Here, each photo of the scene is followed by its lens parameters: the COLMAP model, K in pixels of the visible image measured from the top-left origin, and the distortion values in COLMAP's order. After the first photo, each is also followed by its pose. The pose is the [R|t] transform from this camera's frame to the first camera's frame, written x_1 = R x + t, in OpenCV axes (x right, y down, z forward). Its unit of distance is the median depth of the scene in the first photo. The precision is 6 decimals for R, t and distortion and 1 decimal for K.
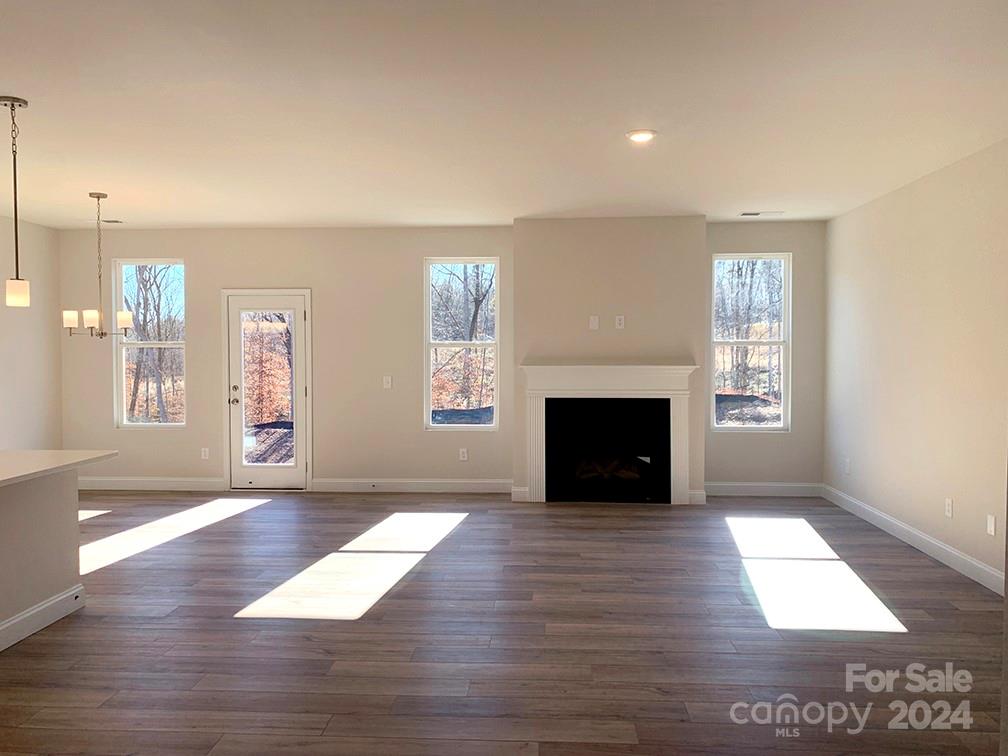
lens RADIAL K [[768.0, 0, 507.9], [0, 768.0, 373.4], [0, 0, 1]] dist [0.021553, -0.027169]
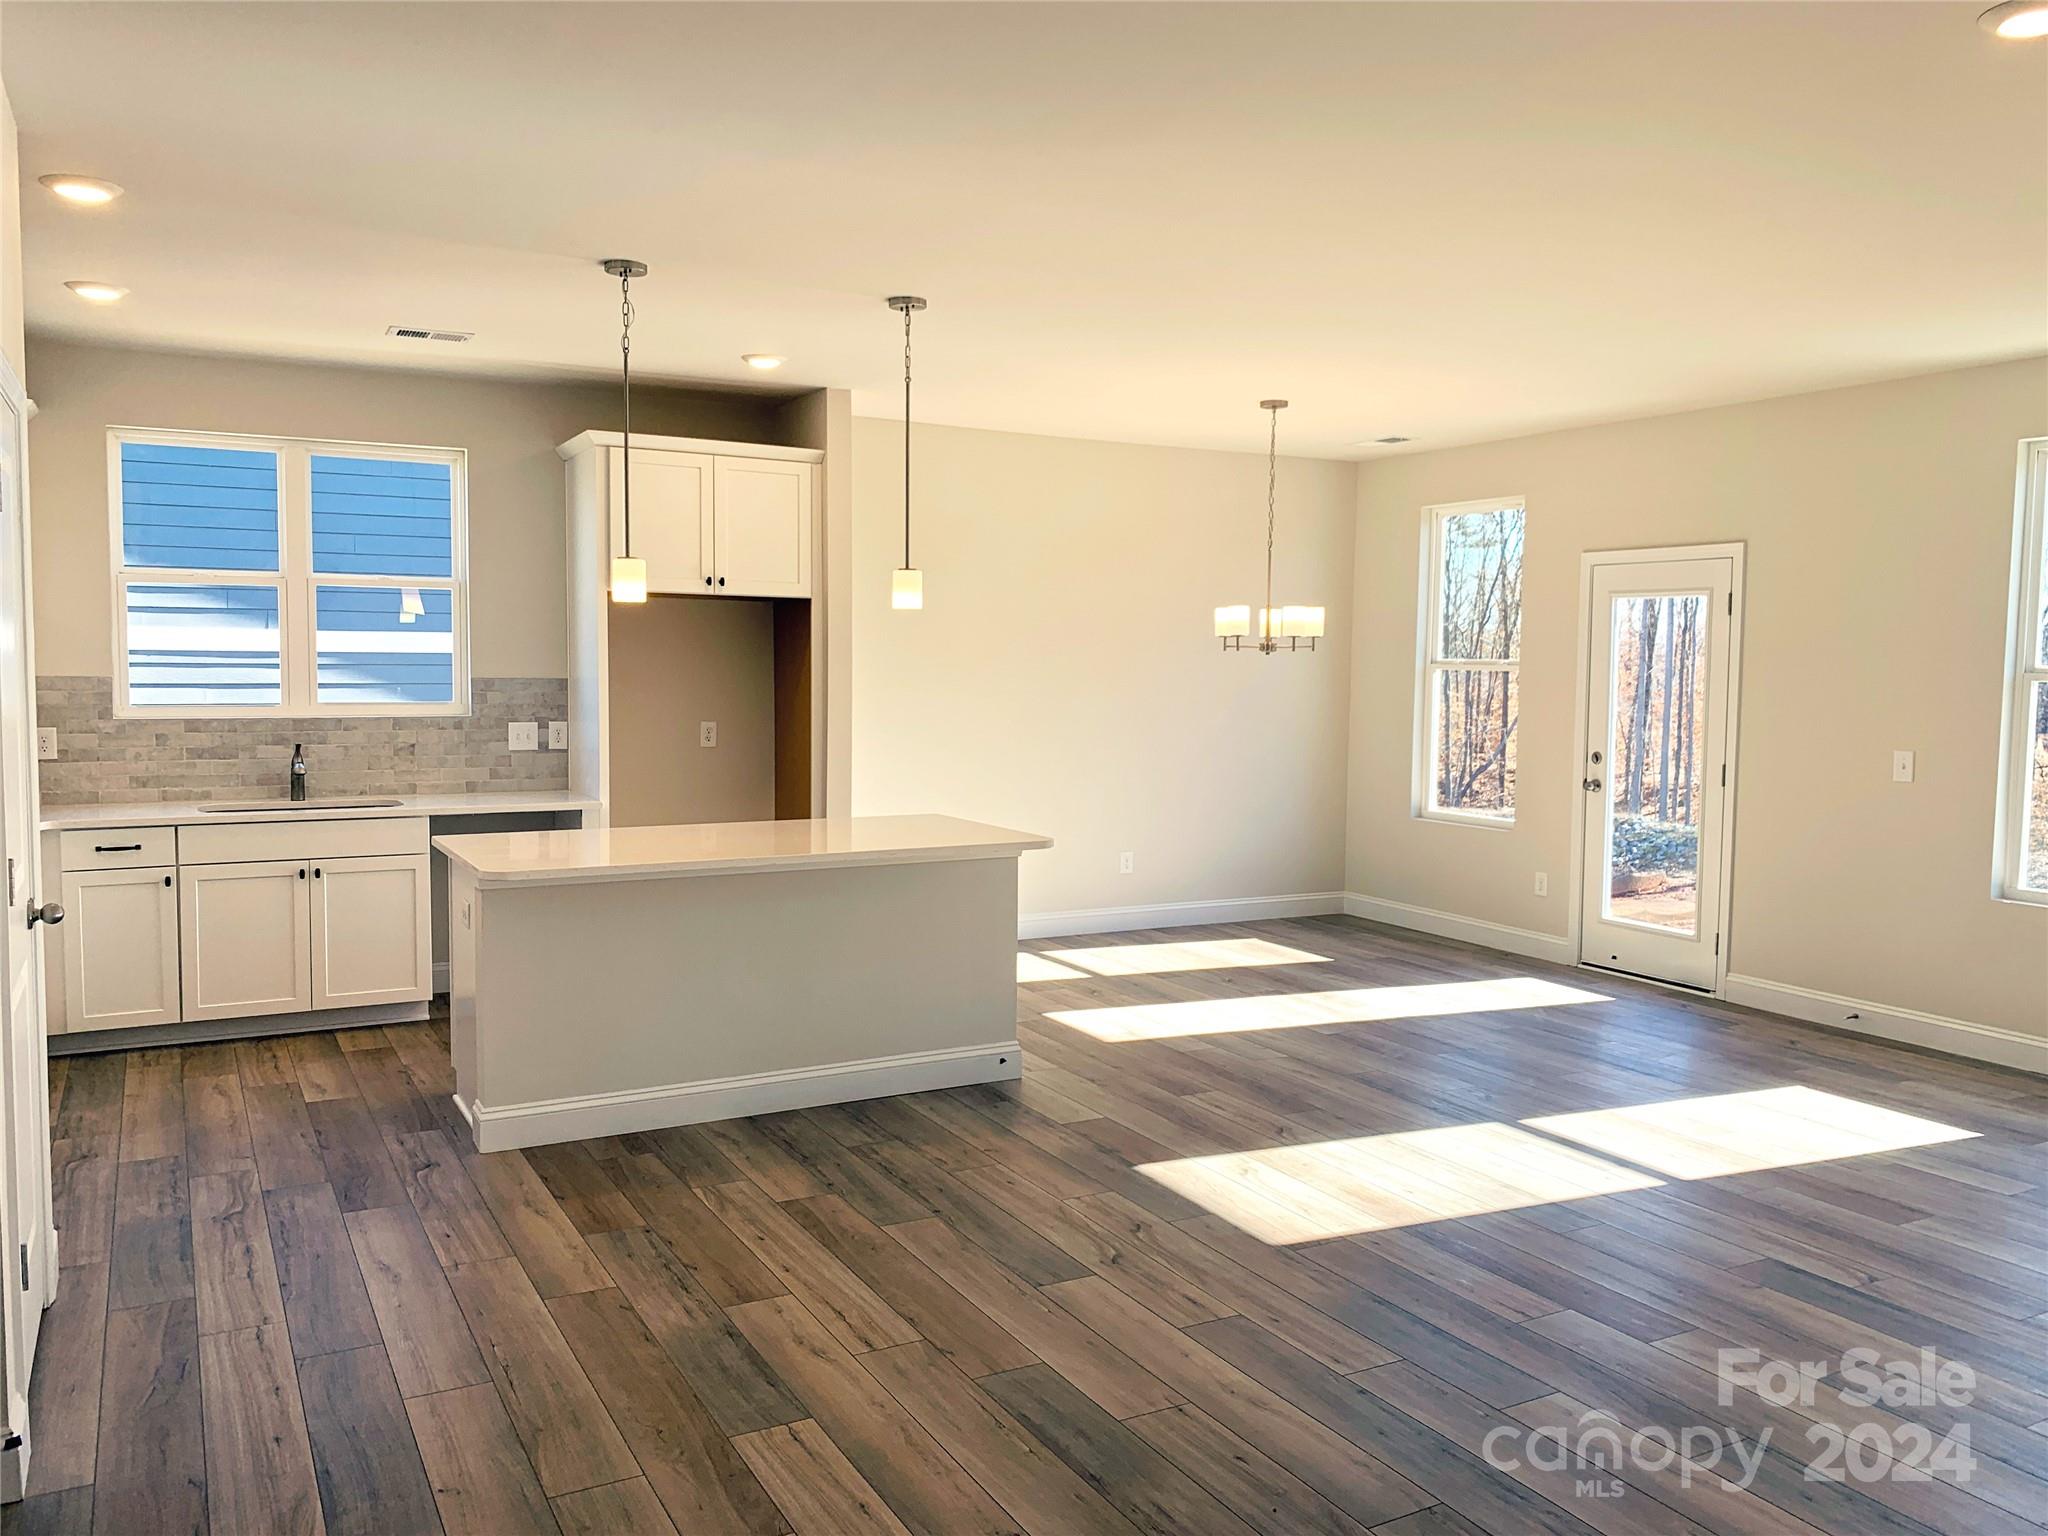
lens RADIAL K [[1560.3, 0, 1031.9], [0, 1560.3, 758.7], [0, 0, 1]] dist [0.021553, -0.027169]
pose [[0.529434, 0.063787, -0.845950, 0.319745], [-0.042193, 0.997915, 0.048840, -0.014472], [0.847301, 0.009836, 0.531021, 0.199027]]
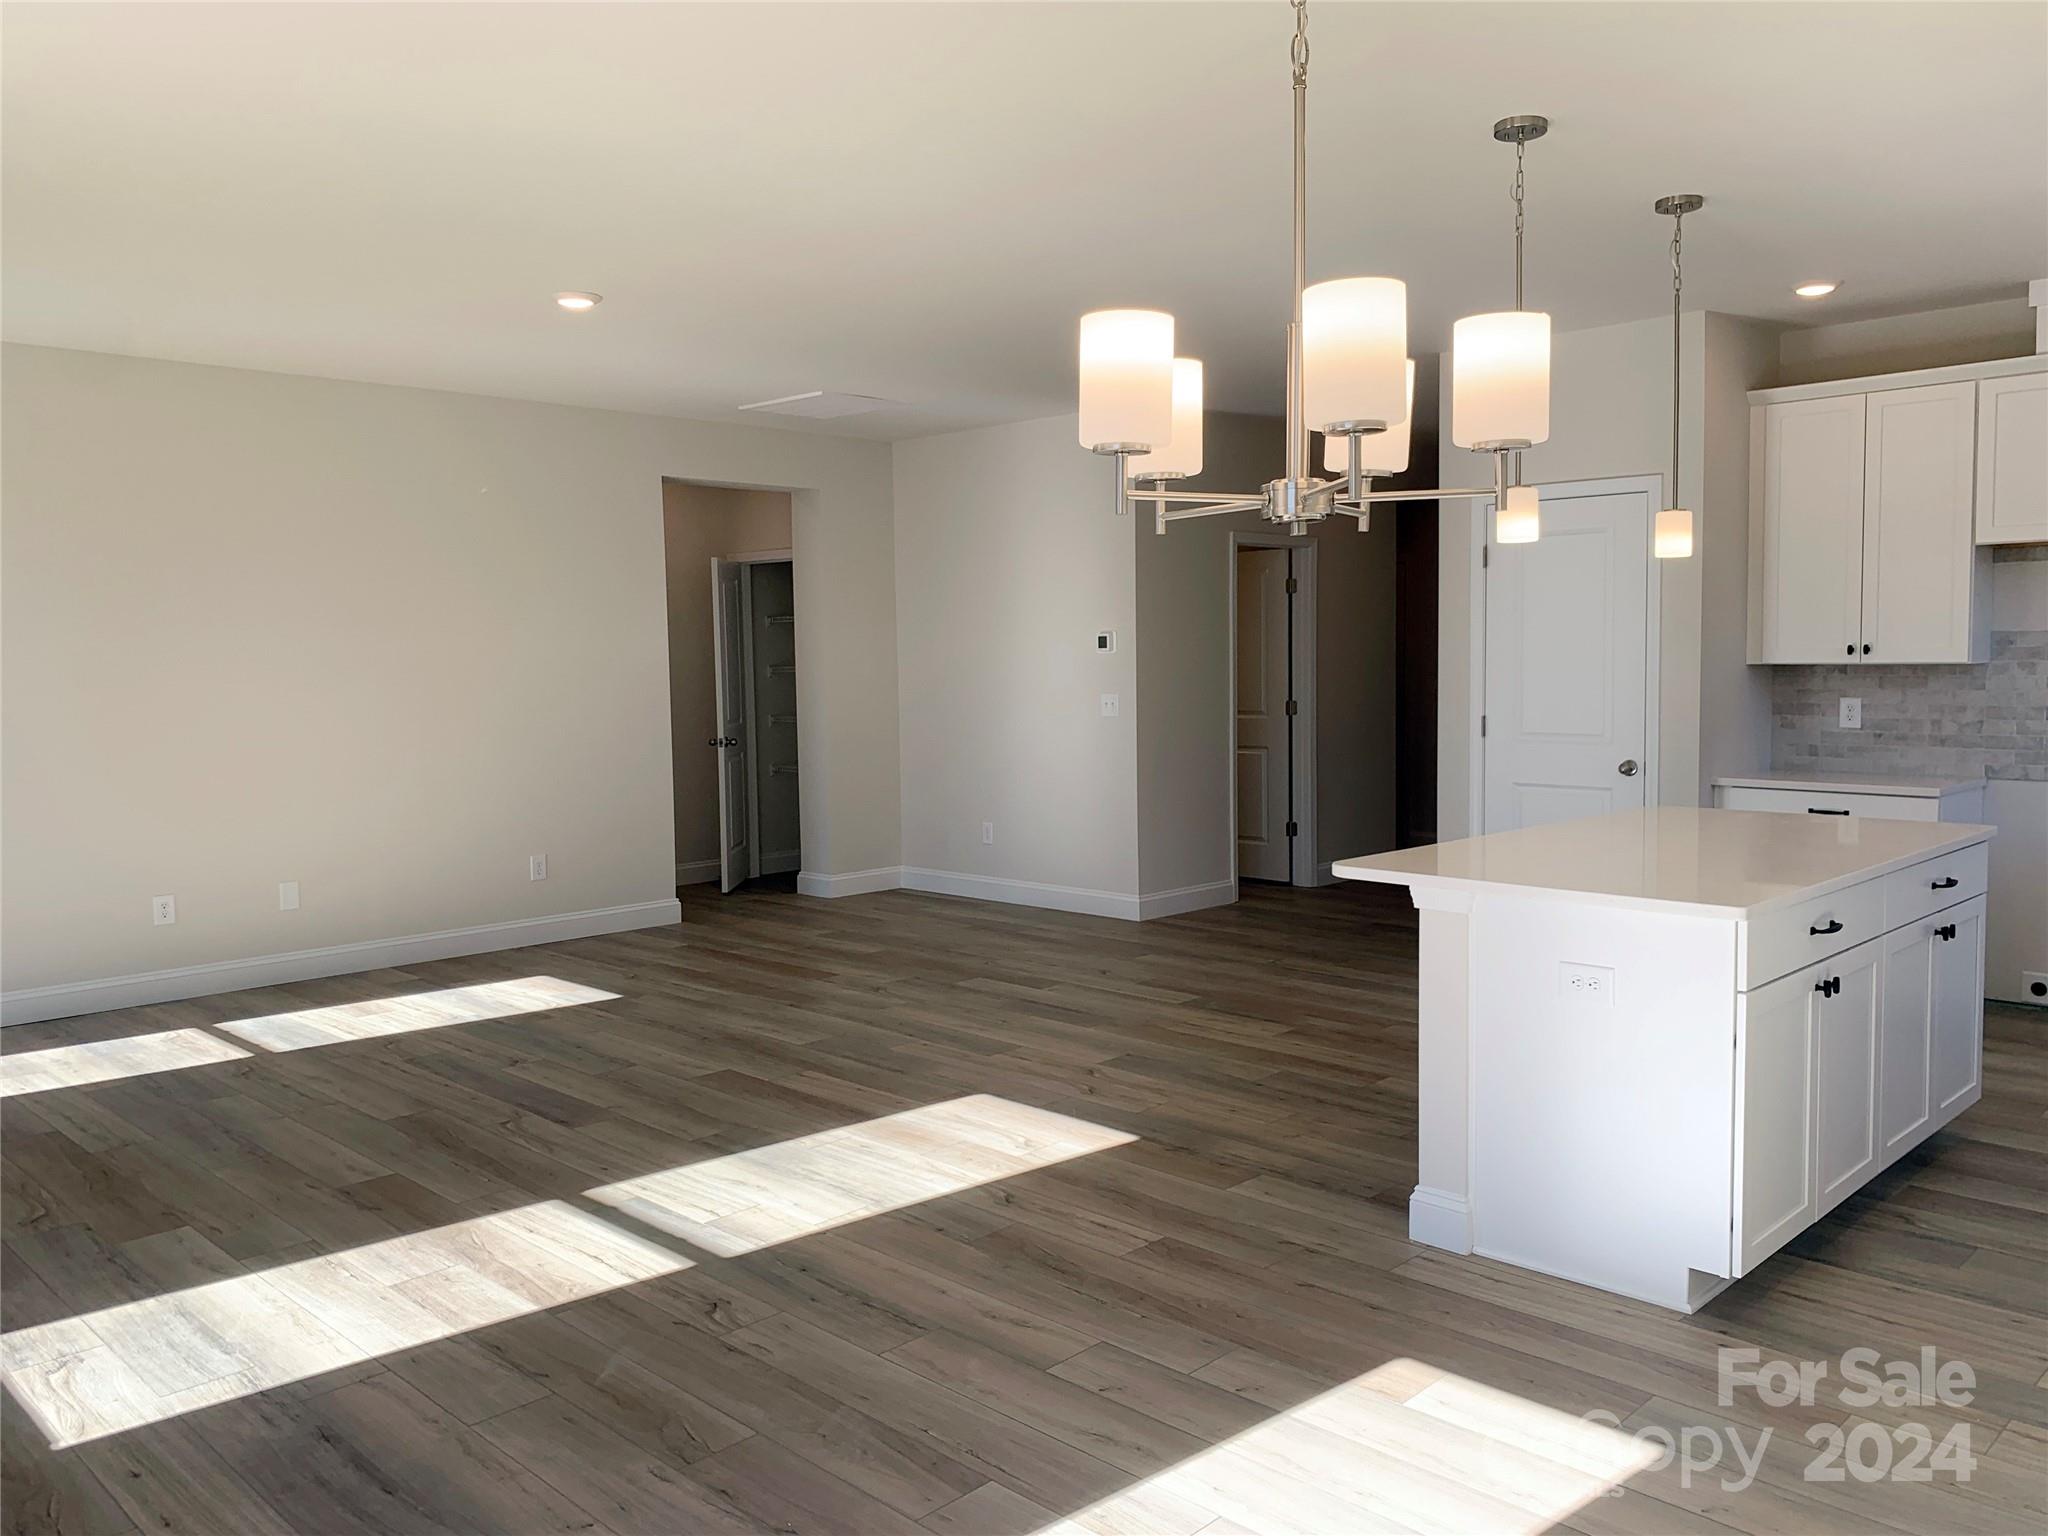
lens RADIAL K [[1560.3, 0, 1031.9], [0, 1560.3, 758.7], [0, 0, 1]] dist [0.021553, -0.027169]
pose [[-0.747898, -0.032801, 0.663003, -0.582178], [0.038011, 0.995023, 0.092106, -0.028694], [-0.662725, 0.094087, -0.742929, 1.069972]]
